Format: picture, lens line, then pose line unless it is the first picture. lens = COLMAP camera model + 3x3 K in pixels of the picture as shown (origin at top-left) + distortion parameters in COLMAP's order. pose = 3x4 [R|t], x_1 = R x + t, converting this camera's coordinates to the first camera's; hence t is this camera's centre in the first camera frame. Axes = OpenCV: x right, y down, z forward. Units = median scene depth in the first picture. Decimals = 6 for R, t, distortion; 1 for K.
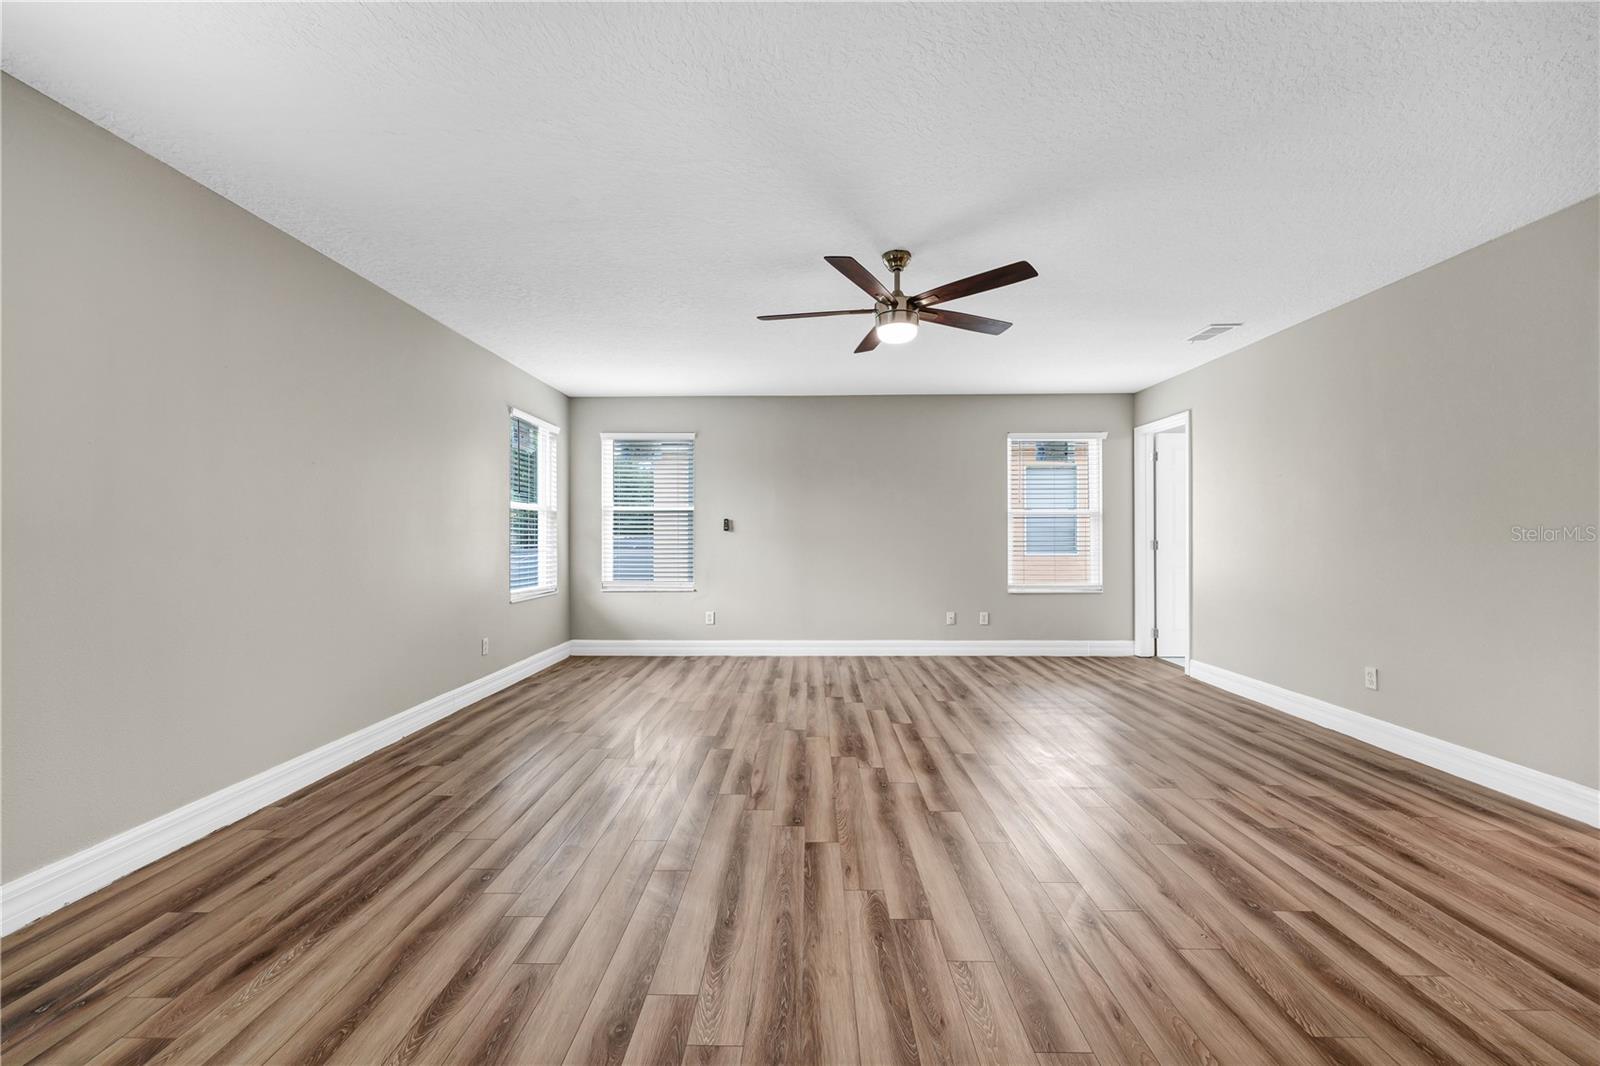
lens RADIAL K [[649.2, 0, 800.8], [0, 649.2, 529.3], [0, 0, 1]] dist [0.000208, -0.000060]
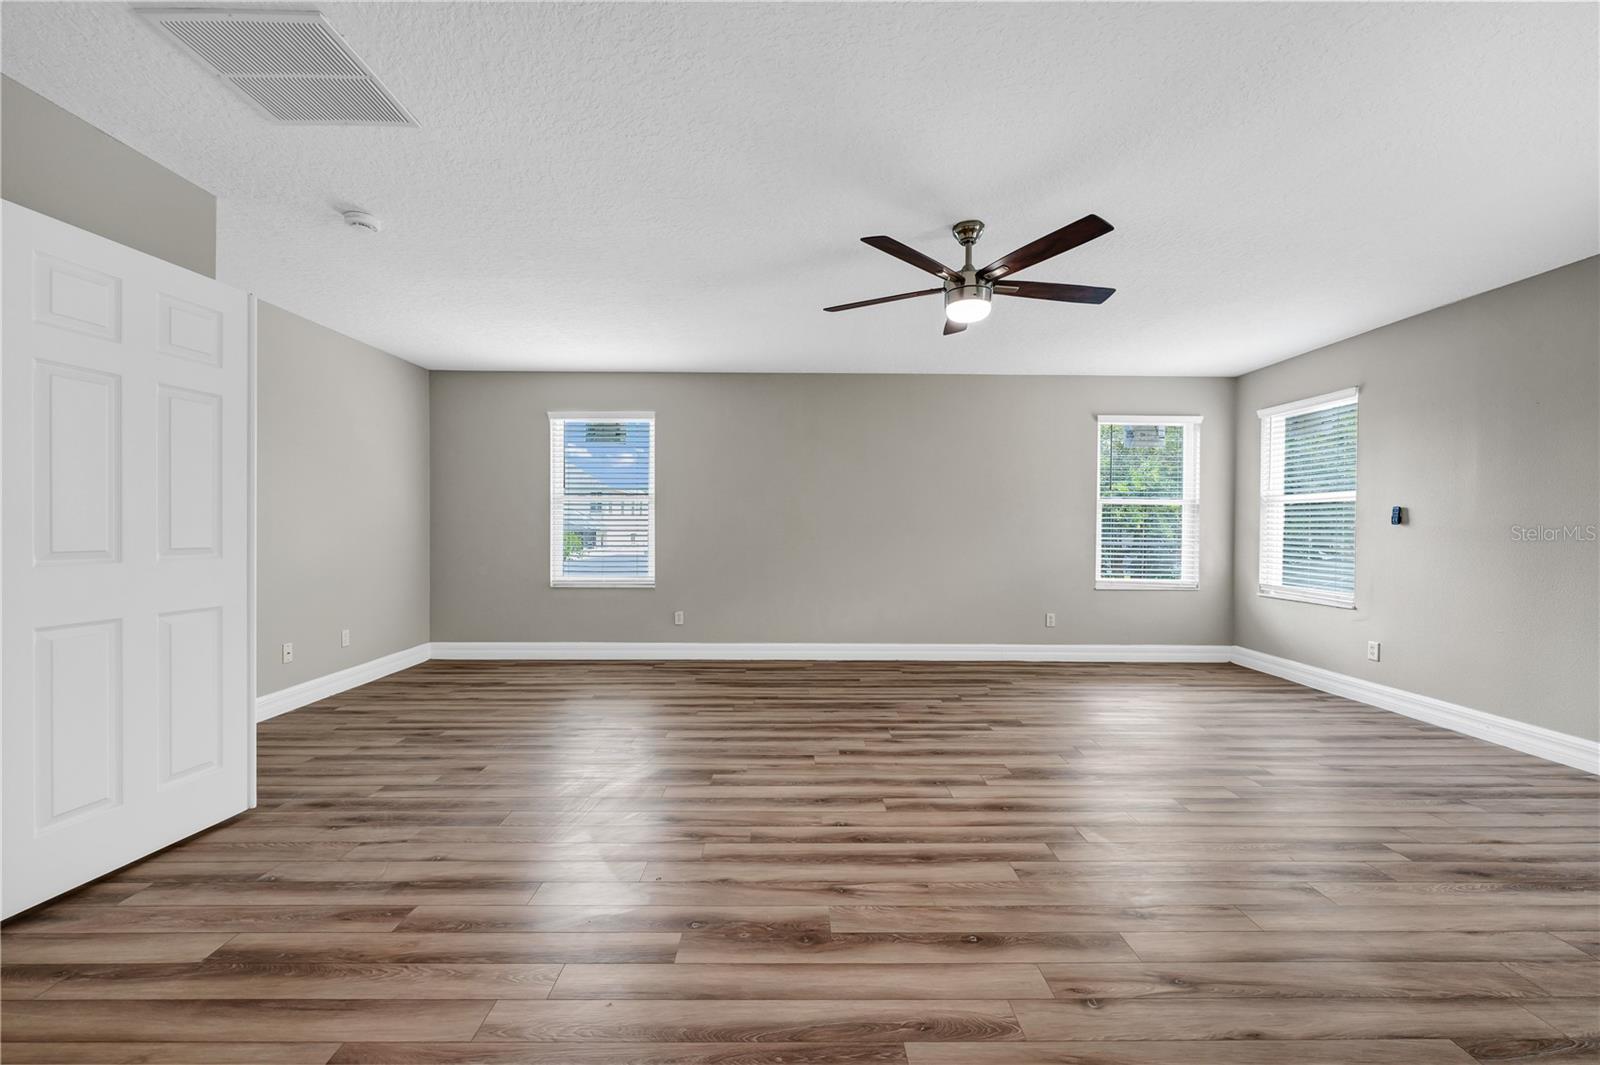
lens RADIAL K [[658.0, 0, 799.7], [0, 658.0, 531.1], [0, 0, 1]] dist [-0.007654, -0.000004]
pose [[0.017679, 0.011806, -0.999774, 1.056746], [0.001000, 0.999930, 0.011826, -0.000194], [0.999843, -0.001209, 0.017666, 0.732745]]
